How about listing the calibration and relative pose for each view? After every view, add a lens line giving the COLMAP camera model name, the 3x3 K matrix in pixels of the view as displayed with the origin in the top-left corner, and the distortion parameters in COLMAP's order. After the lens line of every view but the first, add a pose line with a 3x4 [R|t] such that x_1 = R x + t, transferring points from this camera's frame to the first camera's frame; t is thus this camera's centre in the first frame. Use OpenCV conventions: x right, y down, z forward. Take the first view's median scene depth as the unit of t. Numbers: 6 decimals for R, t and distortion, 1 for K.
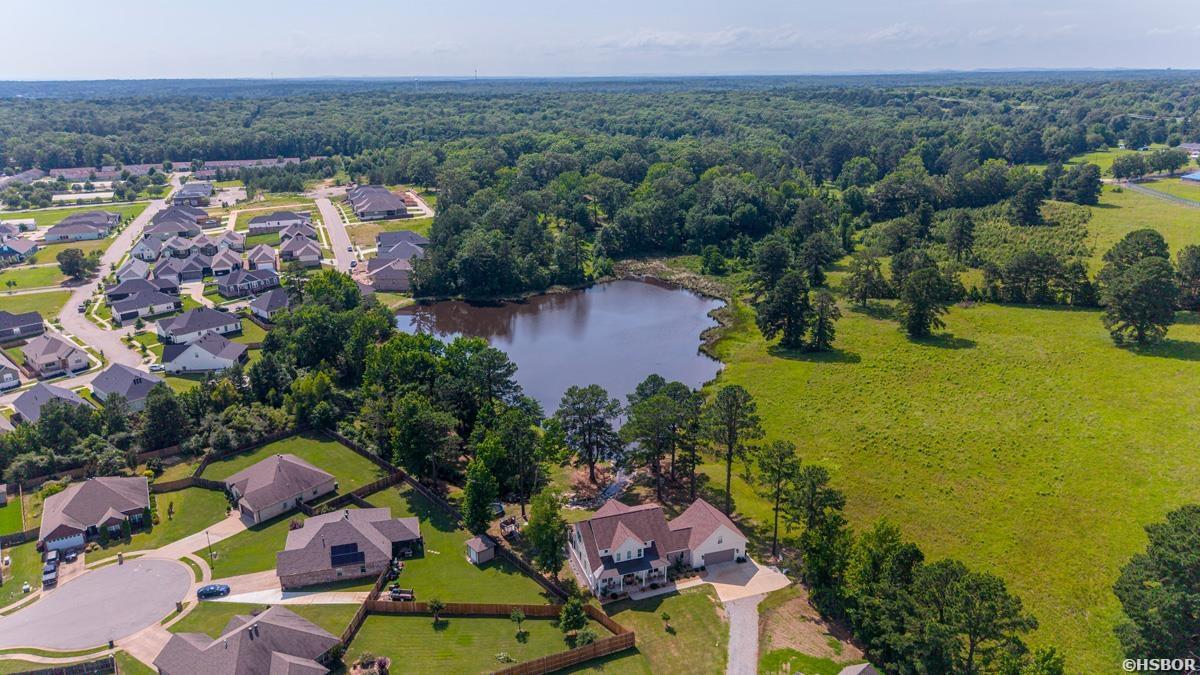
lens RADIAL K [[800.6, 0, 600.0], [0, 800.6, 337.5], [0, 0, 1]] dist [0.040889, -0.056827]
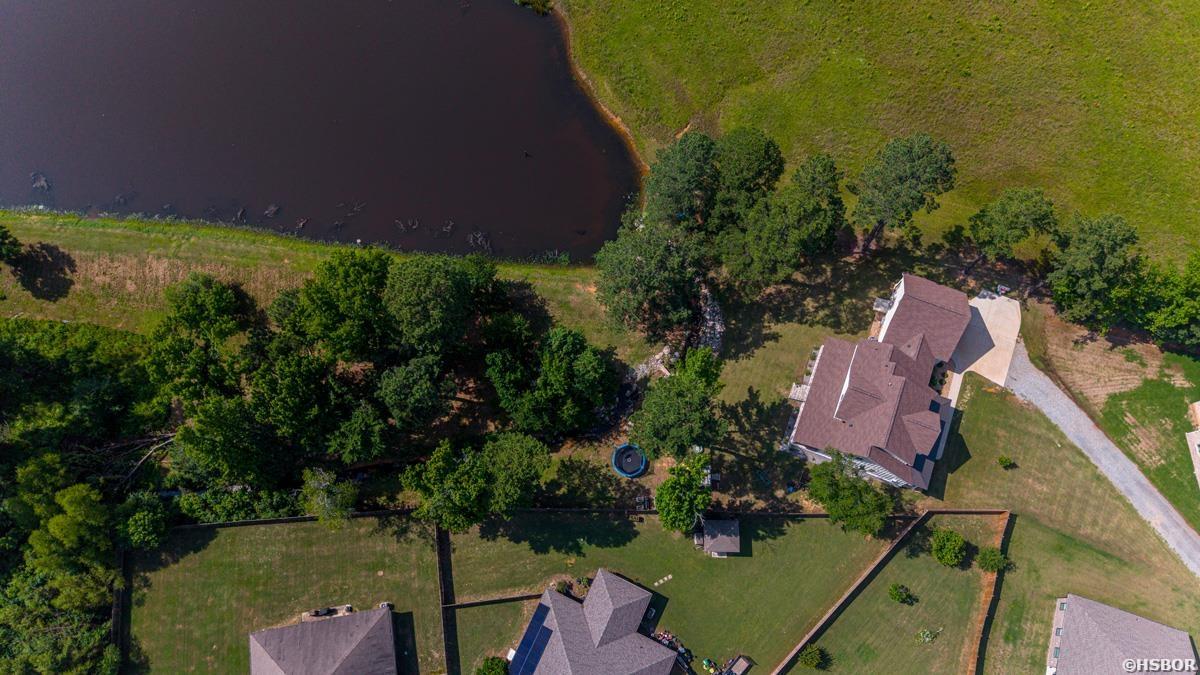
lens RADIAL K [[805.6, 0, 600.0], [0, 805.6, 337.5], [0, 0, 1]] dist [0.032744, -0.049130]
pose [[0.644532, -0.728638, 0.231659, -0.207470], [0.239618, 0.480225, 0.843781, -0.381703], [-0.726059, -0.488334, 0.484115, 0.651153]]
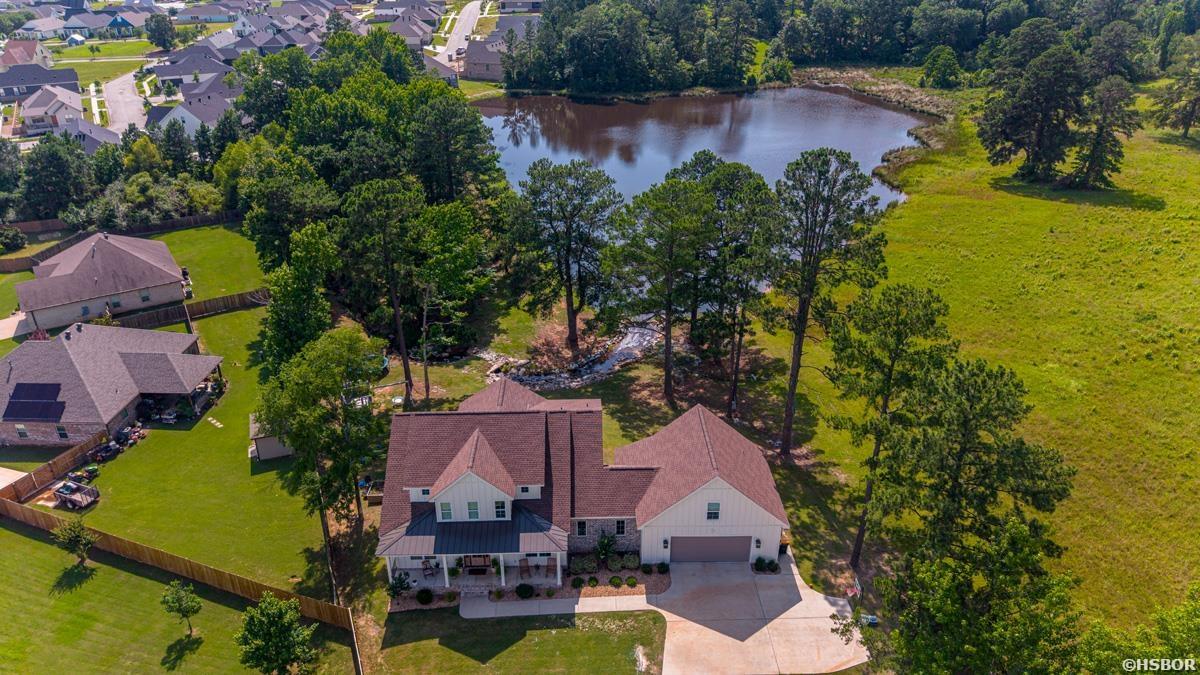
lens RADIAL K [[805.6, 0, 600.0], [0, 805.6, 337.5], [0, 0, 1]] dist [0.032744, -0.049130]
pose [[0.956260, 0.135919, -0.259023, 0.142542], [-0.094057, 0.981340, 0.167706, 0.077300], [0.276984, -0.136008, 0.951200, 0.458921]]
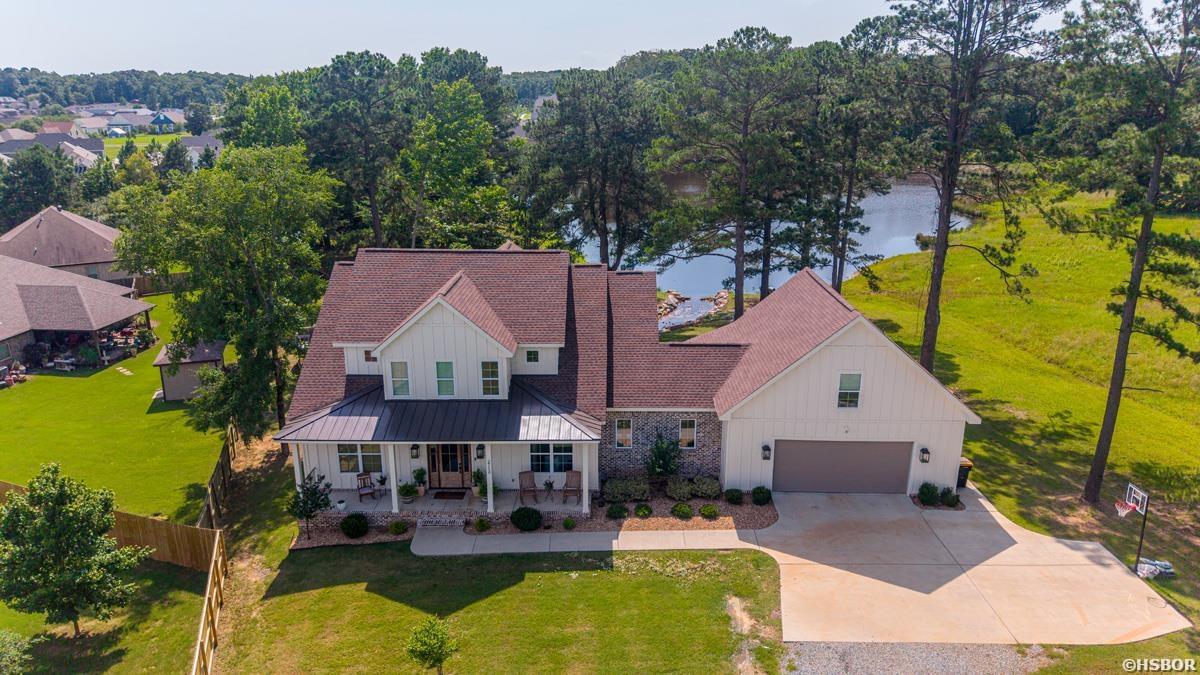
lens RADIAL K [[800.6, 0, 600.0], [0, 800.6, 337.5], [0, 0, 1]] dist [0.040889, -0.056827]
pose [[0.944415, 0.100086, -0.313151, 0.115717], [-0.106810, 0.994270, -0.004343, 0.185002], [0.310922, 0.037549, 0.949693, 0.565022]]
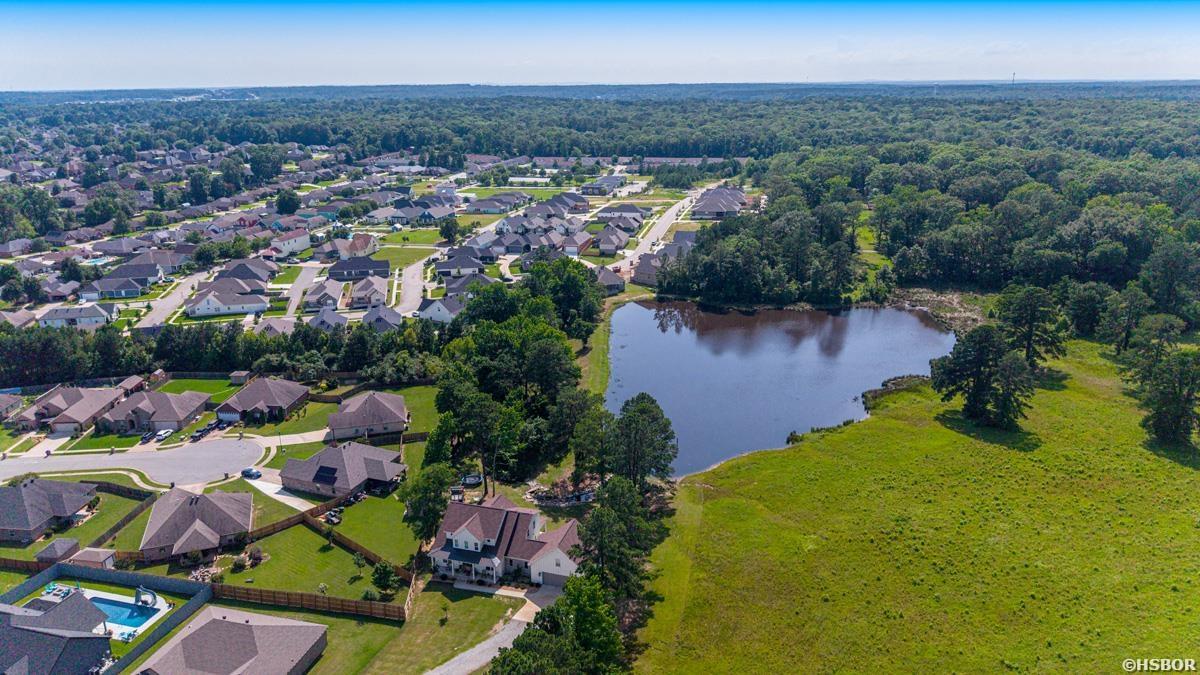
lens RADIAL K [[800.6, 0, 600.0], [0, 800.6, 337.5], [0, 0, 1]] dist [0.040889, -0.056827]
pose [[0.813630, 0.175722, -0.554191, 0.512715], [-0.178301, 0.982714, 0.049826, -0.054420], [0.553366, 0.058272, 0.830897, 0.158009]]
